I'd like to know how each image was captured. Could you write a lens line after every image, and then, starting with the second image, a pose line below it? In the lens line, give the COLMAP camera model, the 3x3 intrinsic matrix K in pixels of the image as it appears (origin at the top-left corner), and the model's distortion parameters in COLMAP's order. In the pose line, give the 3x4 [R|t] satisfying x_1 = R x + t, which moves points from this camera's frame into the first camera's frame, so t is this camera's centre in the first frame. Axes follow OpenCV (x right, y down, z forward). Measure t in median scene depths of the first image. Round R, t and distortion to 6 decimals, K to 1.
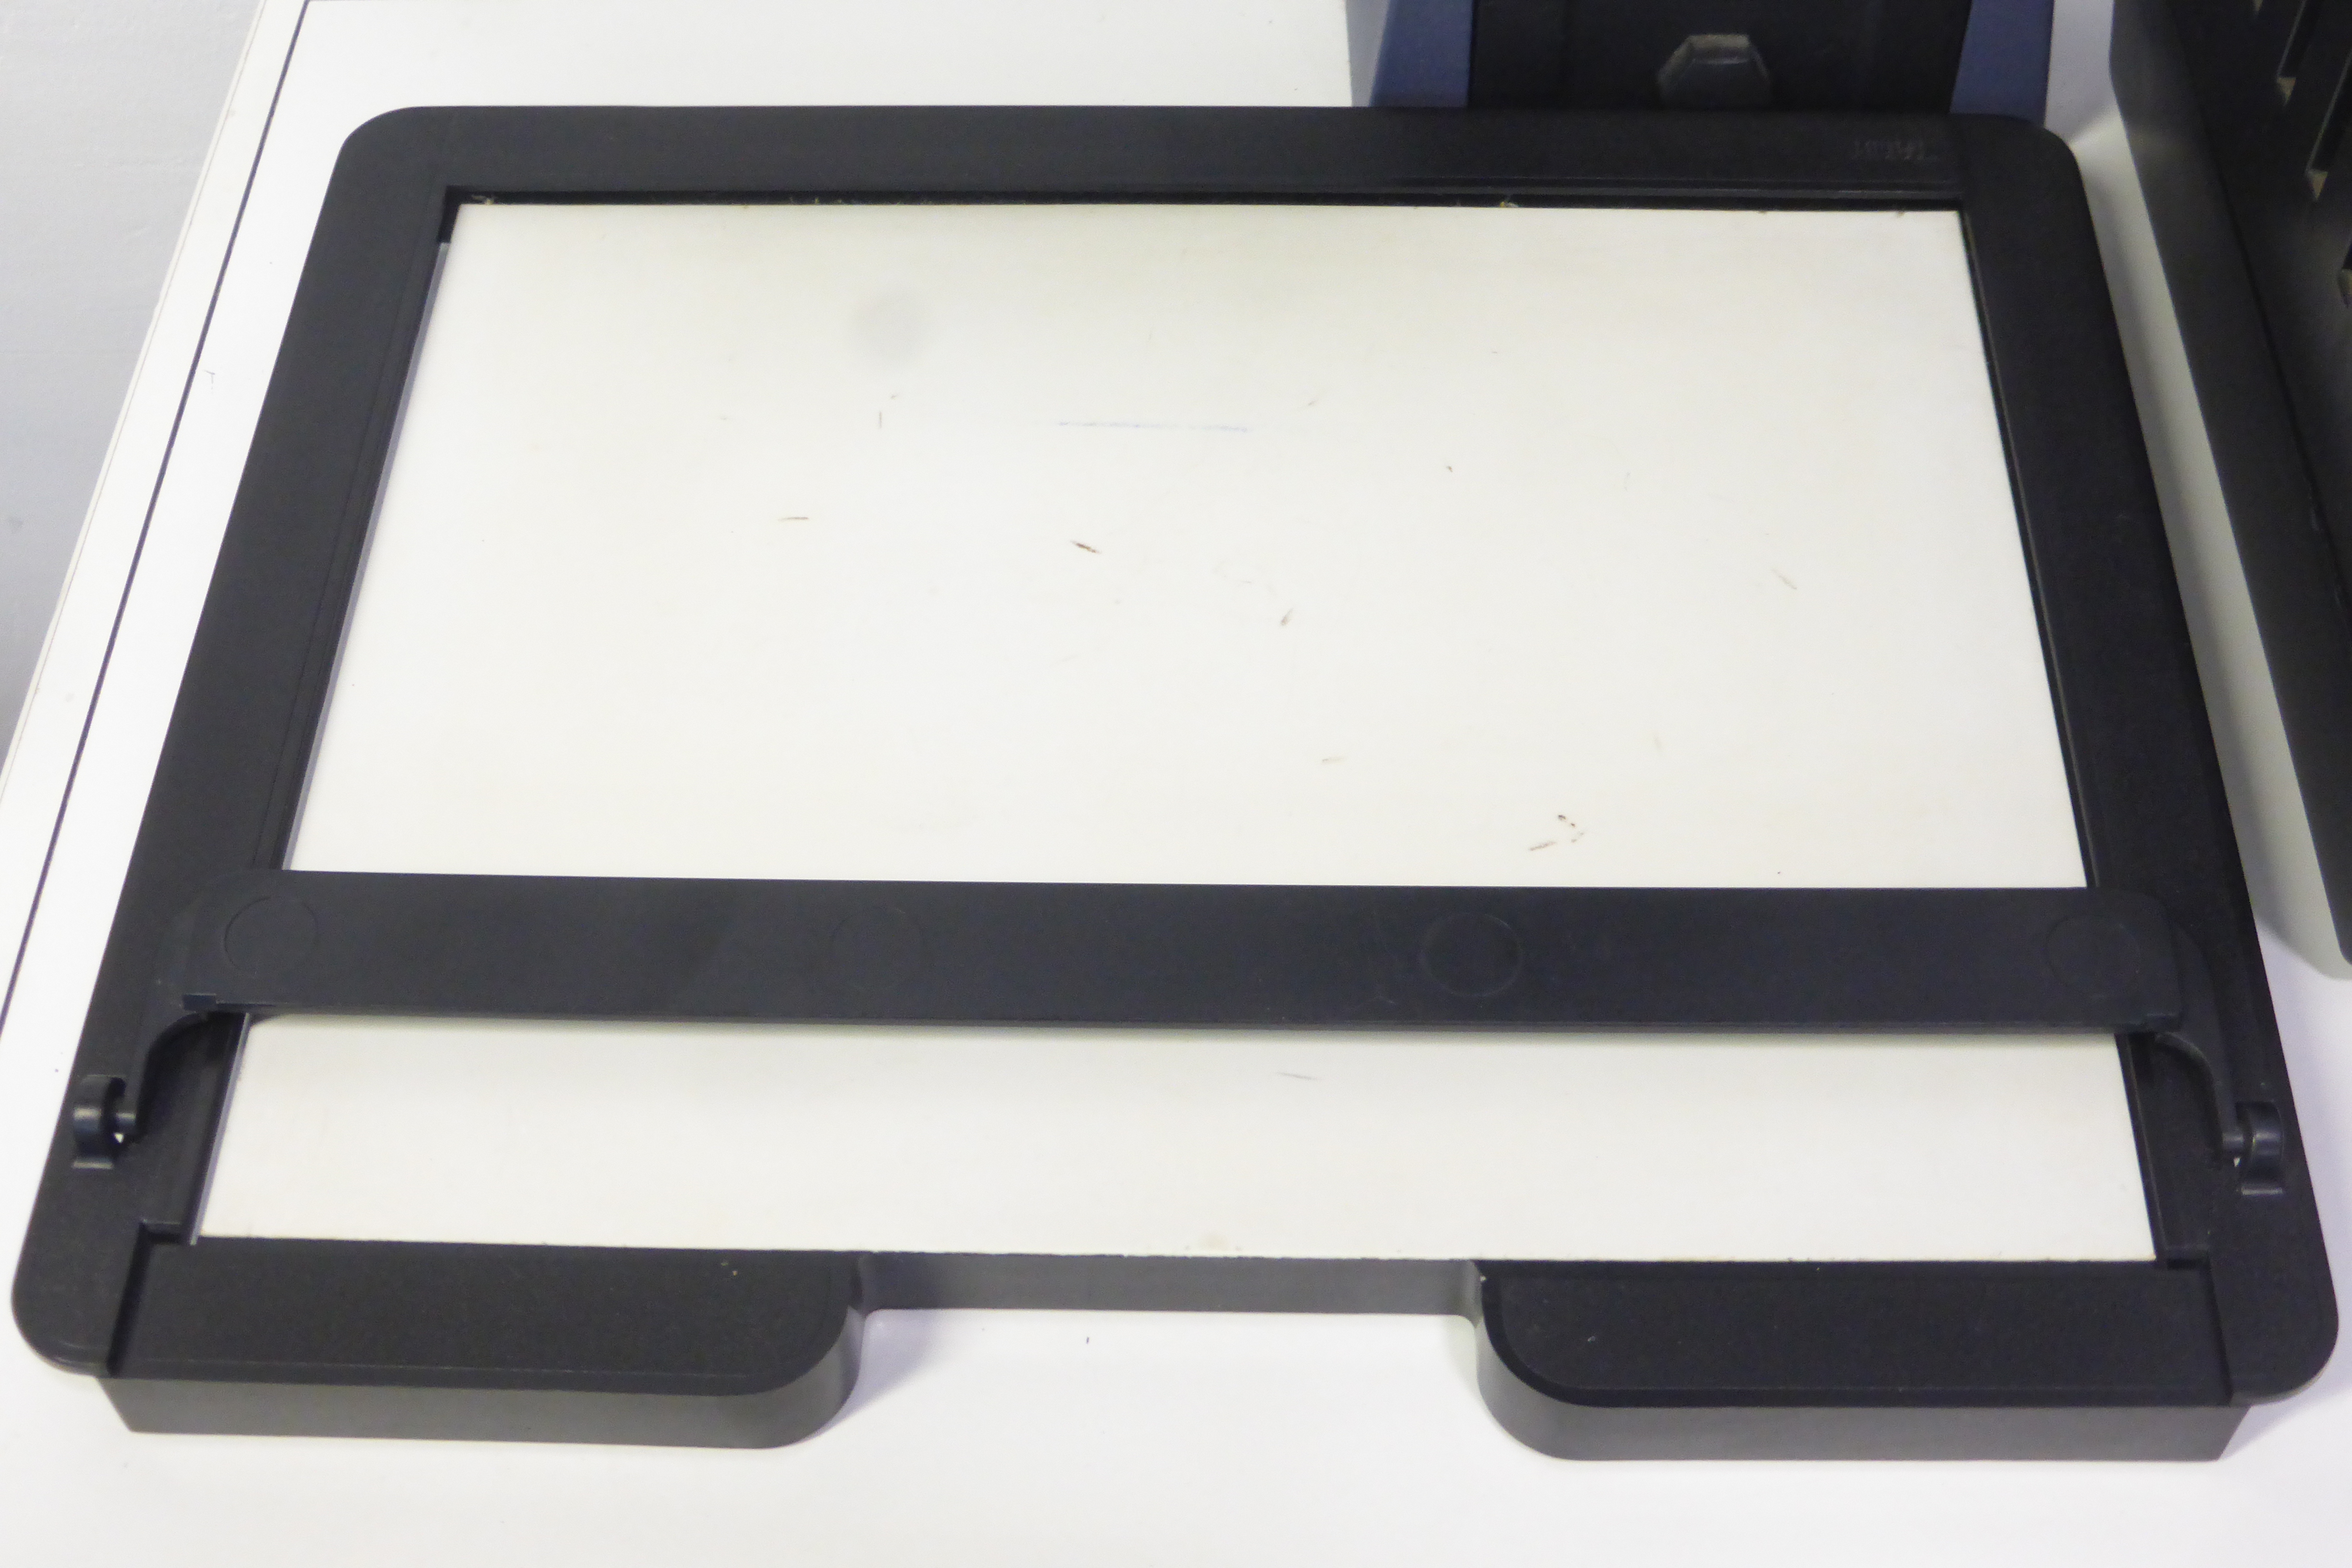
lens RADIAL K [[3510.4, 0, 1174.0], [0, 3510.4, 778.5], [0, 0, 1]] dist [-0.012913, 0.000000]
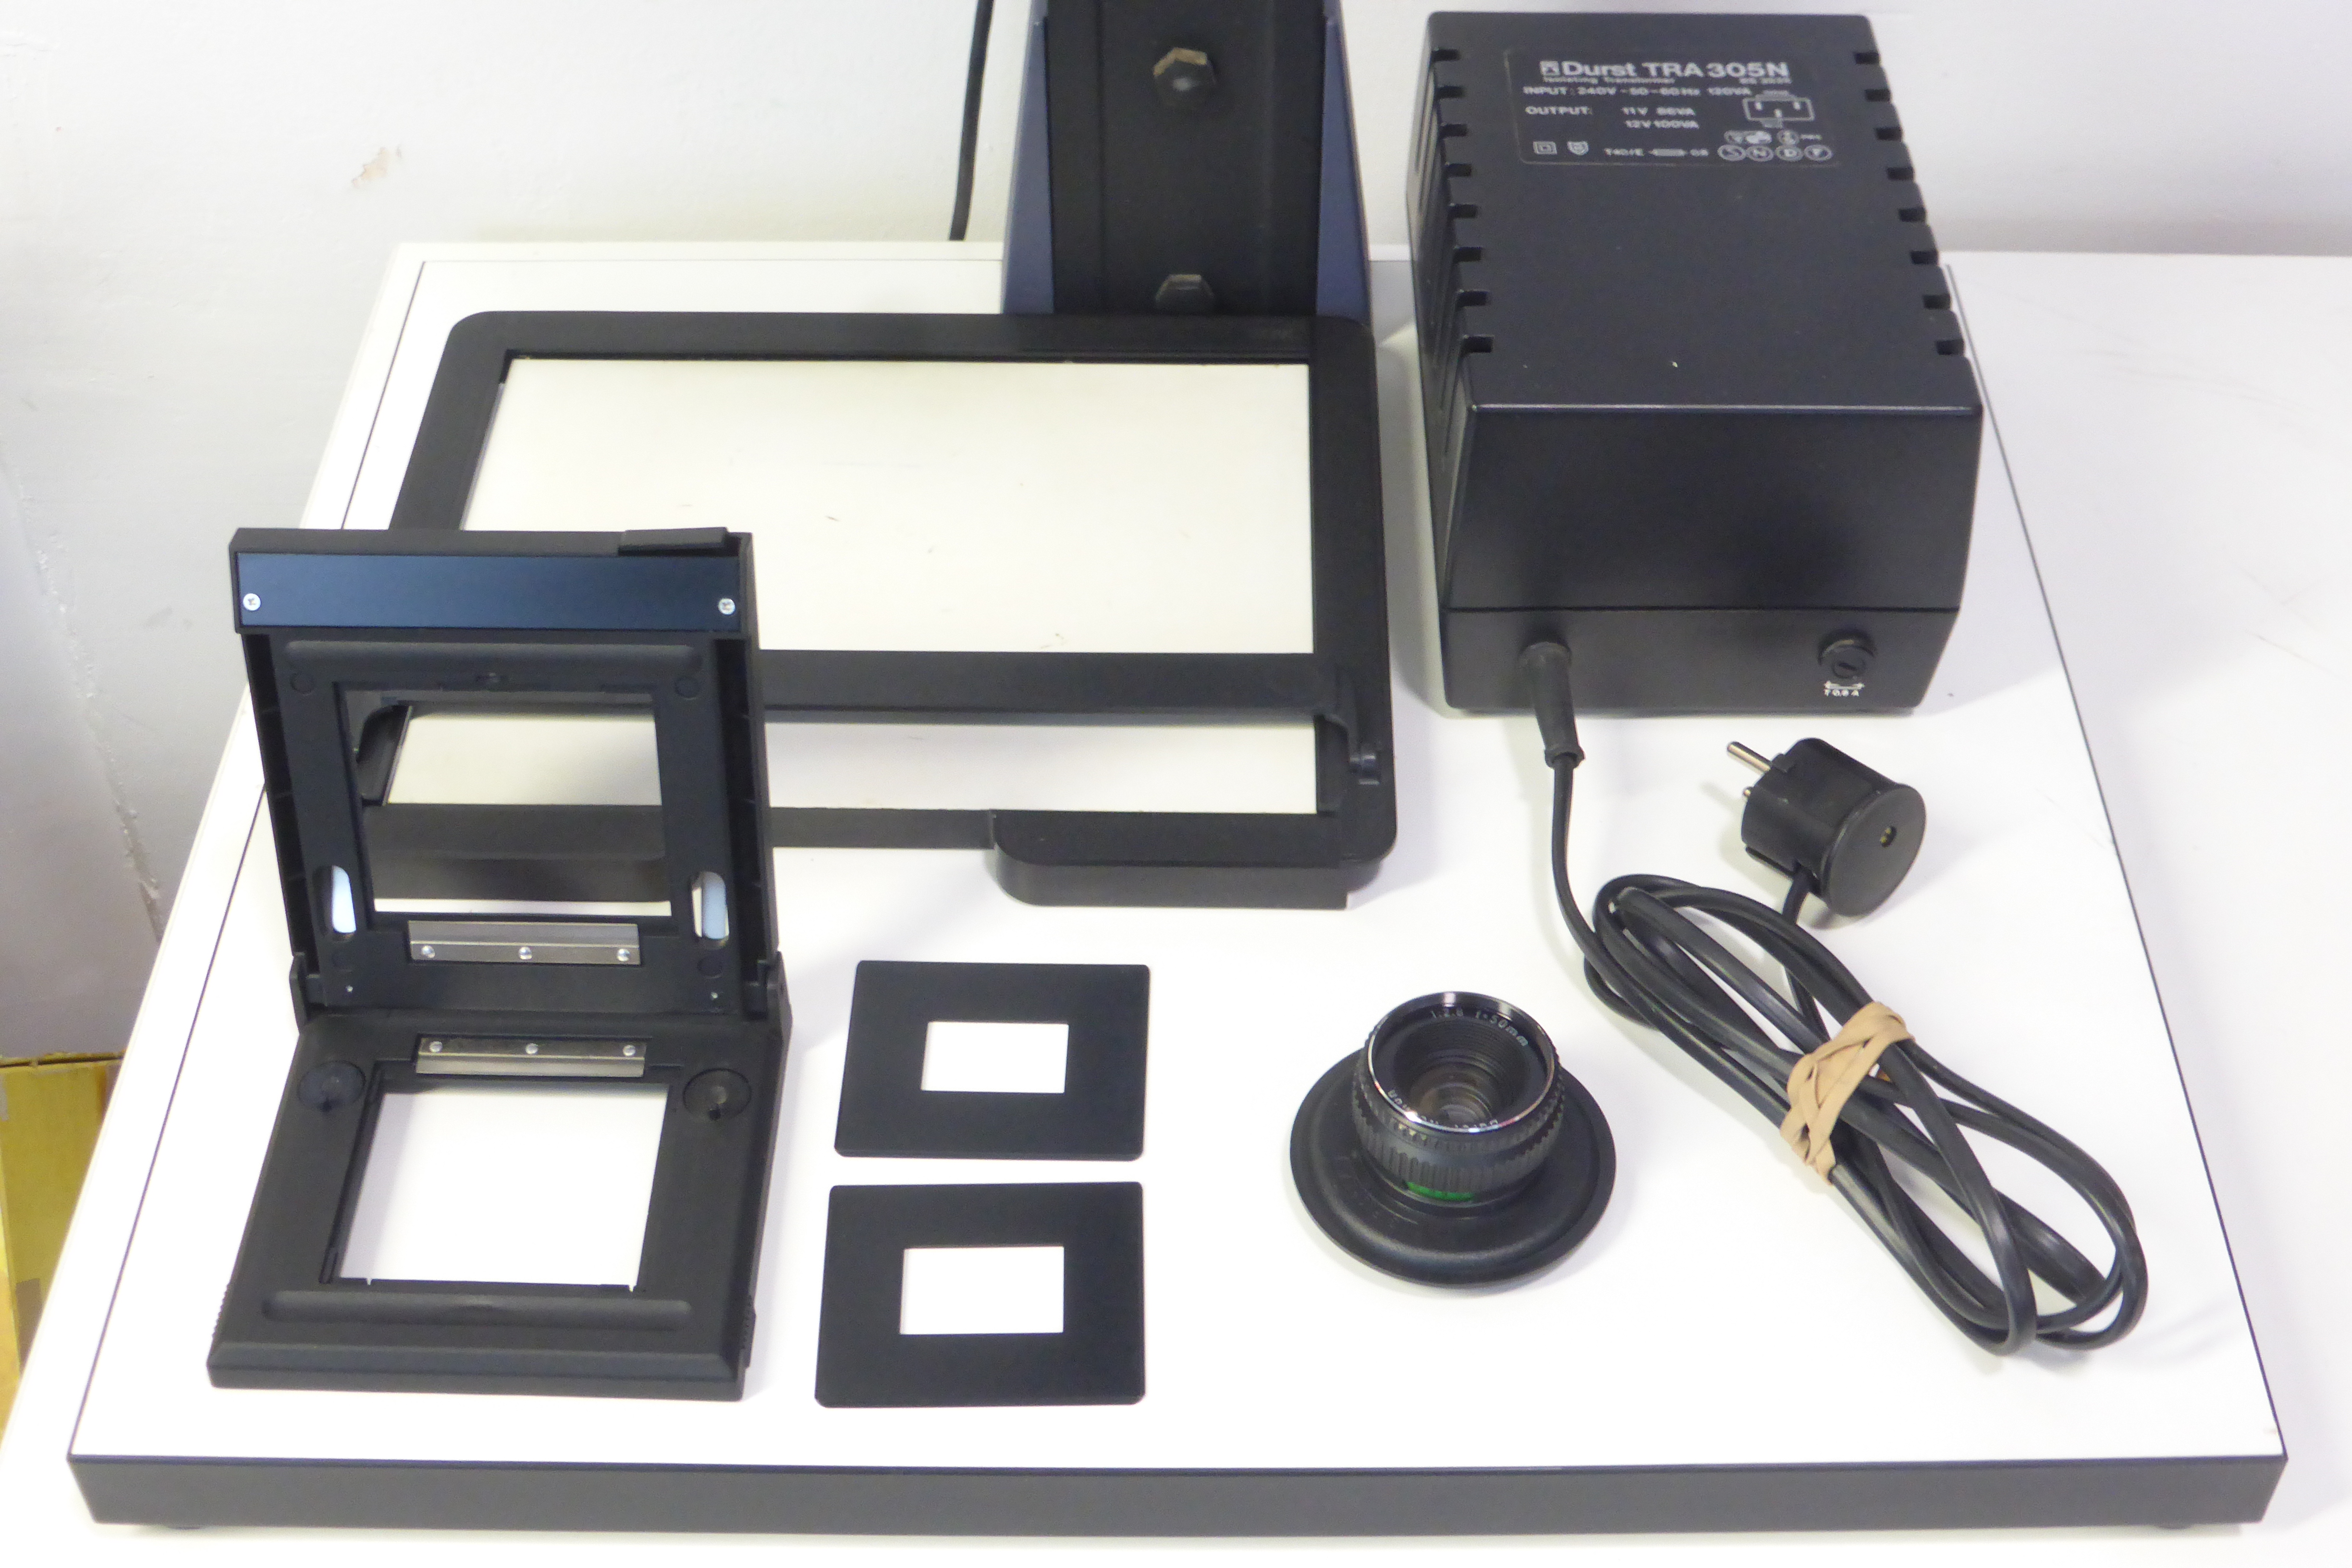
lens RADIAL K [[3510.4, 0, 1176.5], [0, 3510.4, 787.8], [0, 0, 1]] dist [-0.012913, 0.000000]
pose [[0.999968, -0.000248, 0.008045, 0.137980], [0.001180, 0.993251, -0.115980, 0.283333], [-0.007962, 0.115986, 0.993219, -0.848009]]
